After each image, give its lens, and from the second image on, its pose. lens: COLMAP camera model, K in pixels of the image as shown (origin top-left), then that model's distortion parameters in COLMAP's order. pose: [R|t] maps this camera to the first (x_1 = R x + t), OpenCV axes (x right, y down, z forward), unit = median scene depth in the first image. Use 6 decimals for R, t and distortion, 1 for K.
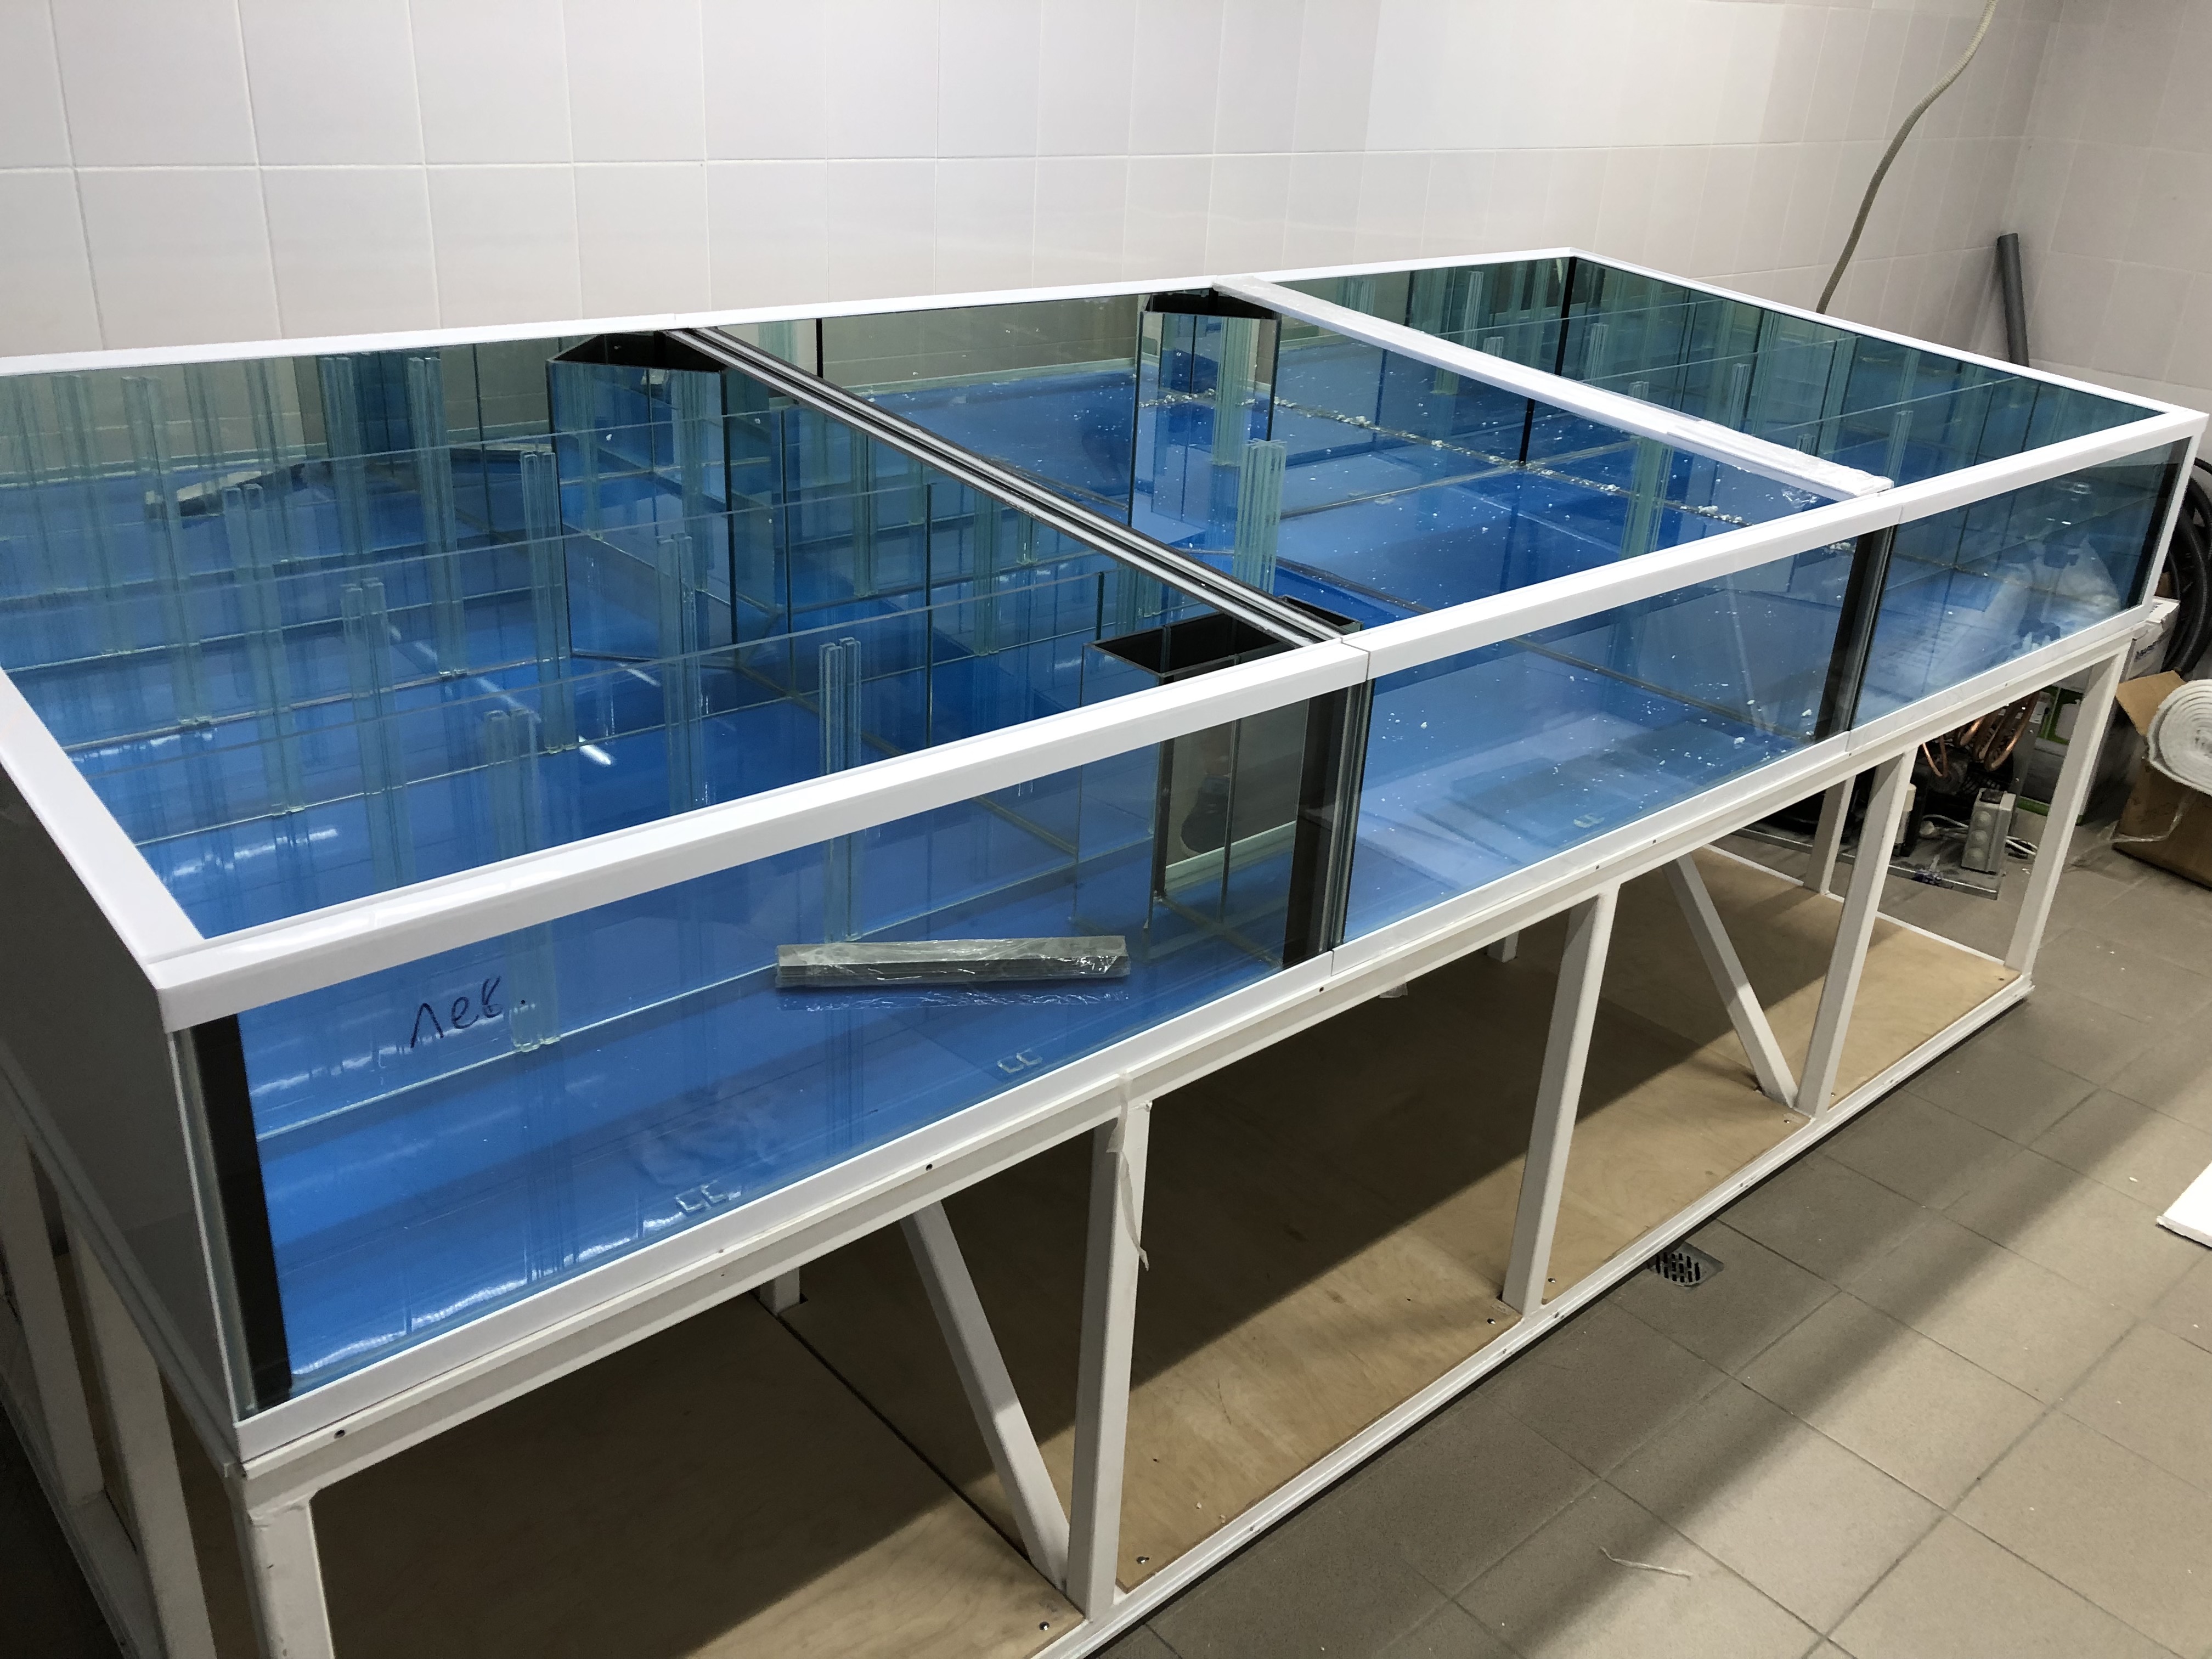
lens RADIAL K [[1824.2, 0, 1106.0], [0, 1824.2, 829.5], [0, 0, 1]] dist [0.016804, 0.005211]
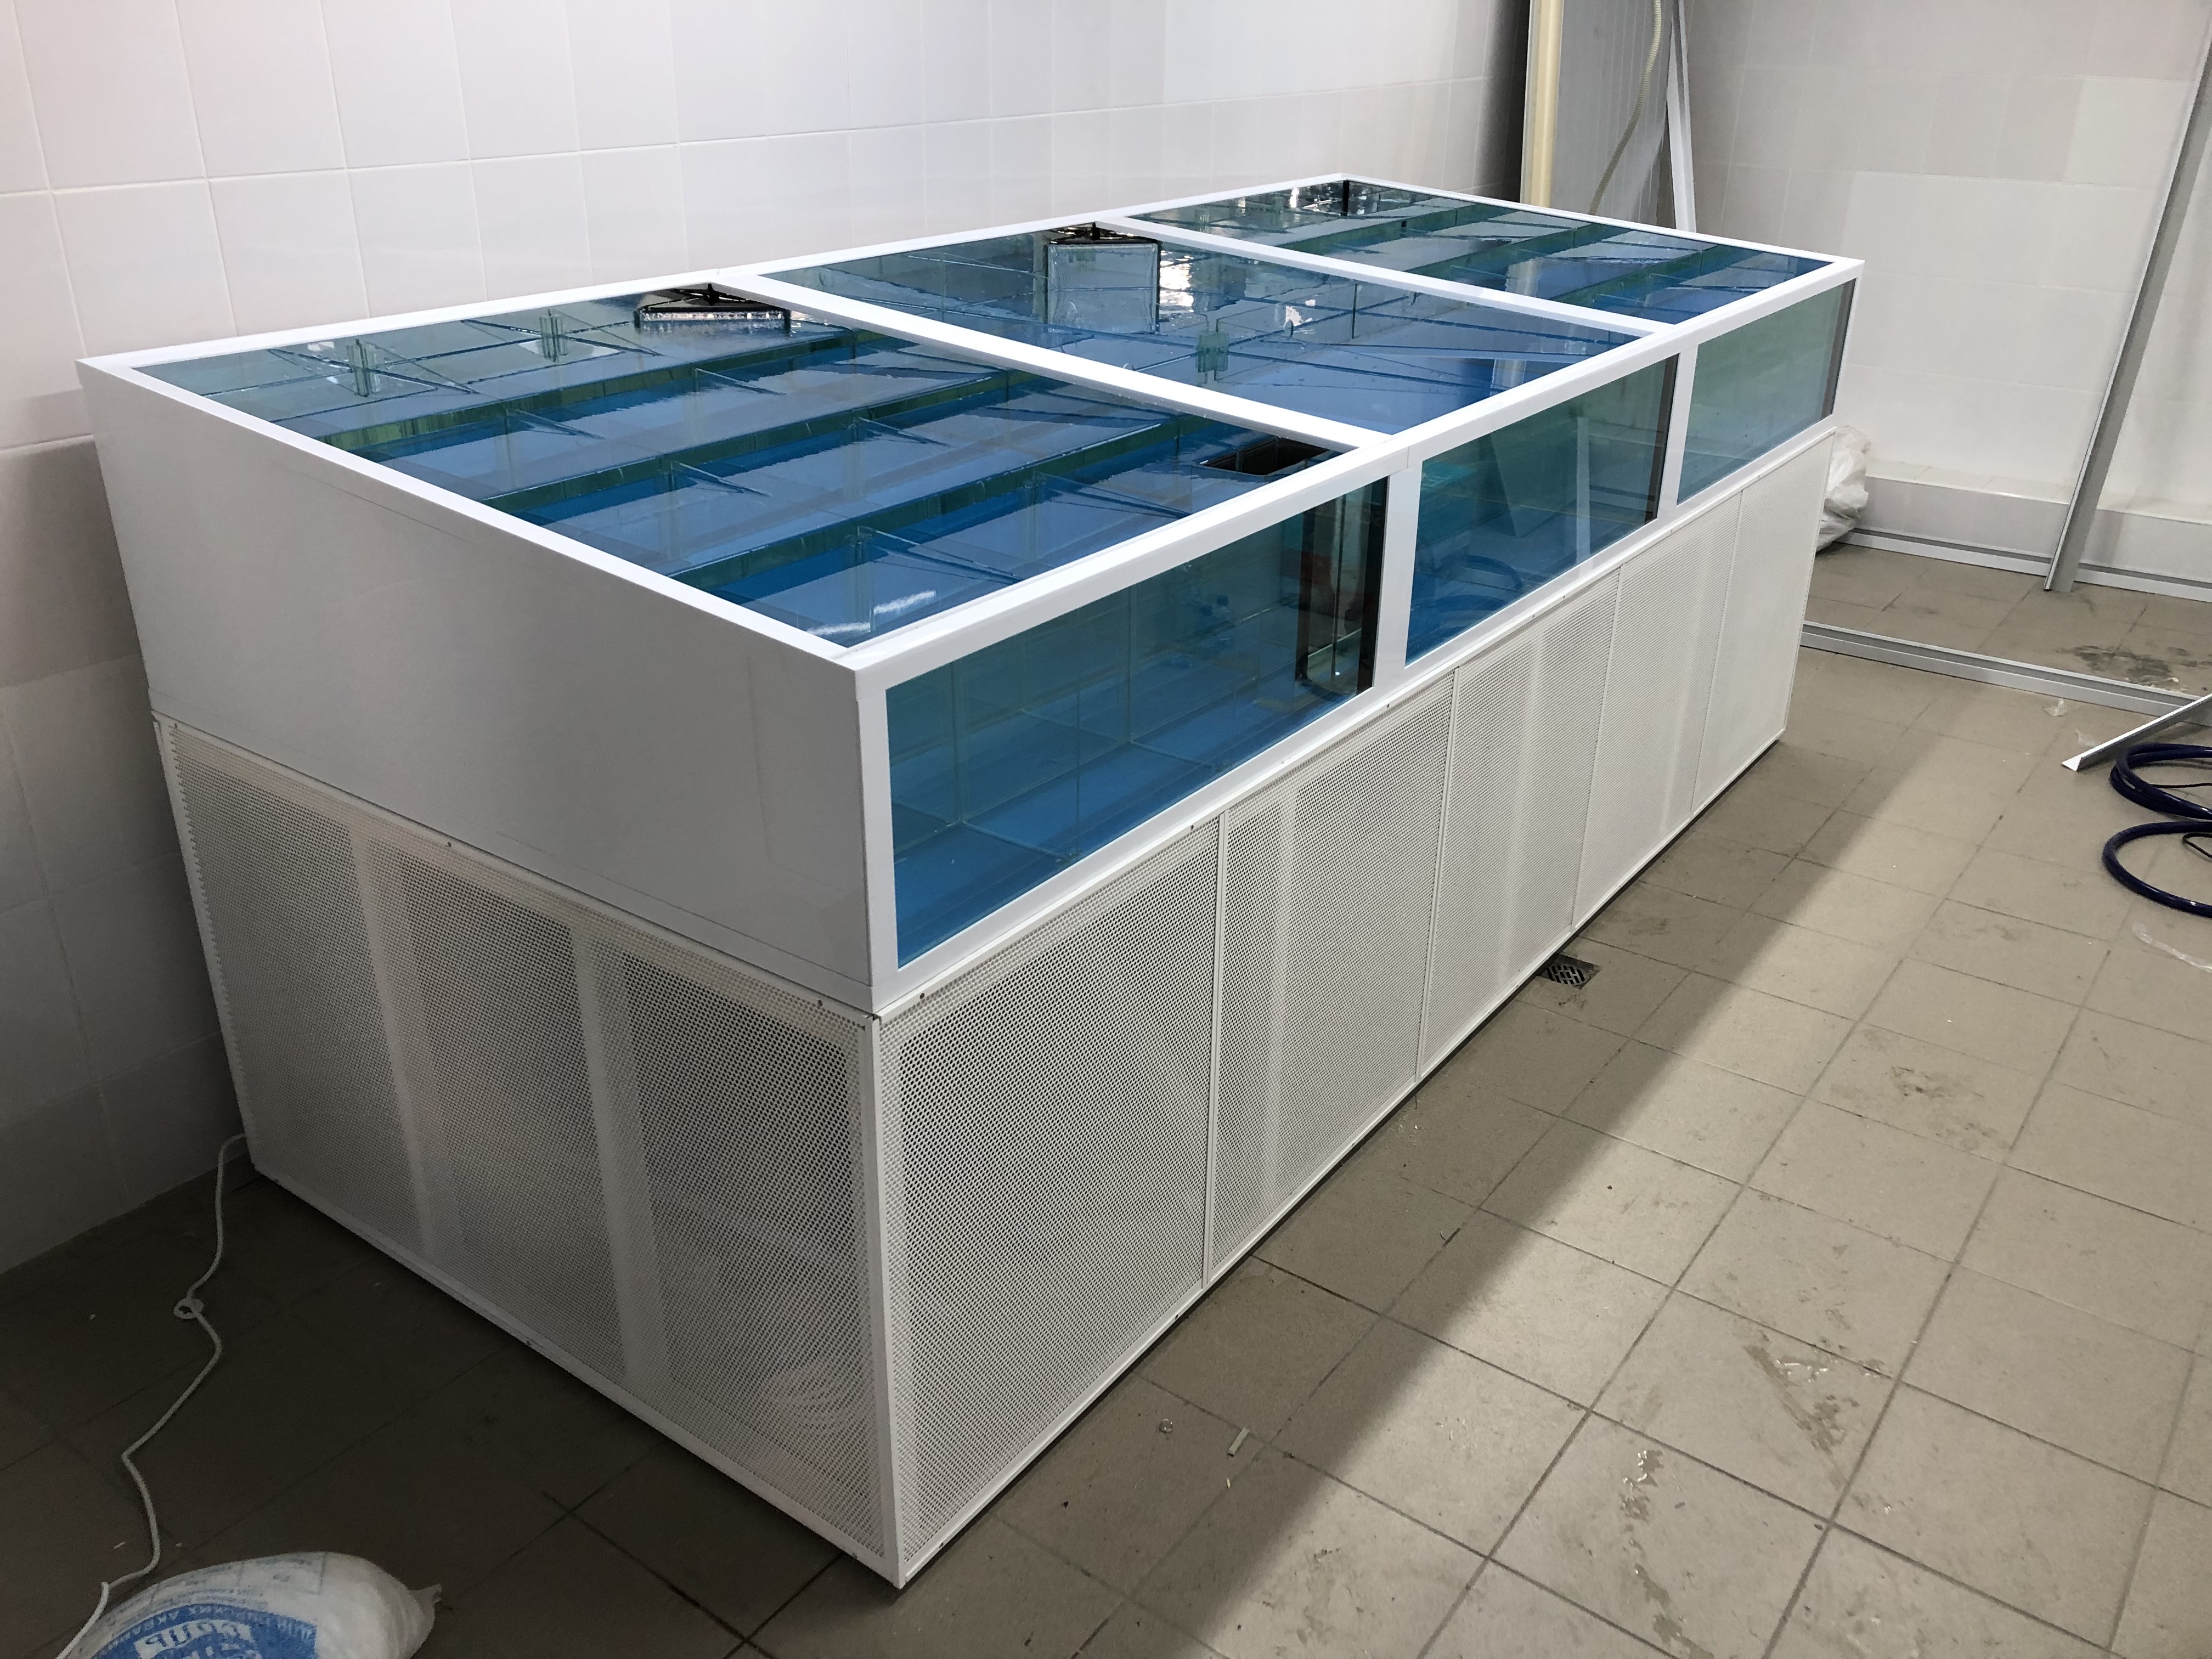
lens RADIAL K [[1810.8, 0, 1023.3], [0, 1810.8, 797.1], [0, 0, 1]] dist [0.005940, 0.005140]
pose [[0.982861, -0.119067, 0.140739, -0.238949], [0.119432, 0.992825, 0.005881, 0.079453], [-0.140430, 0.011029, 0.990029, -0.199604]]
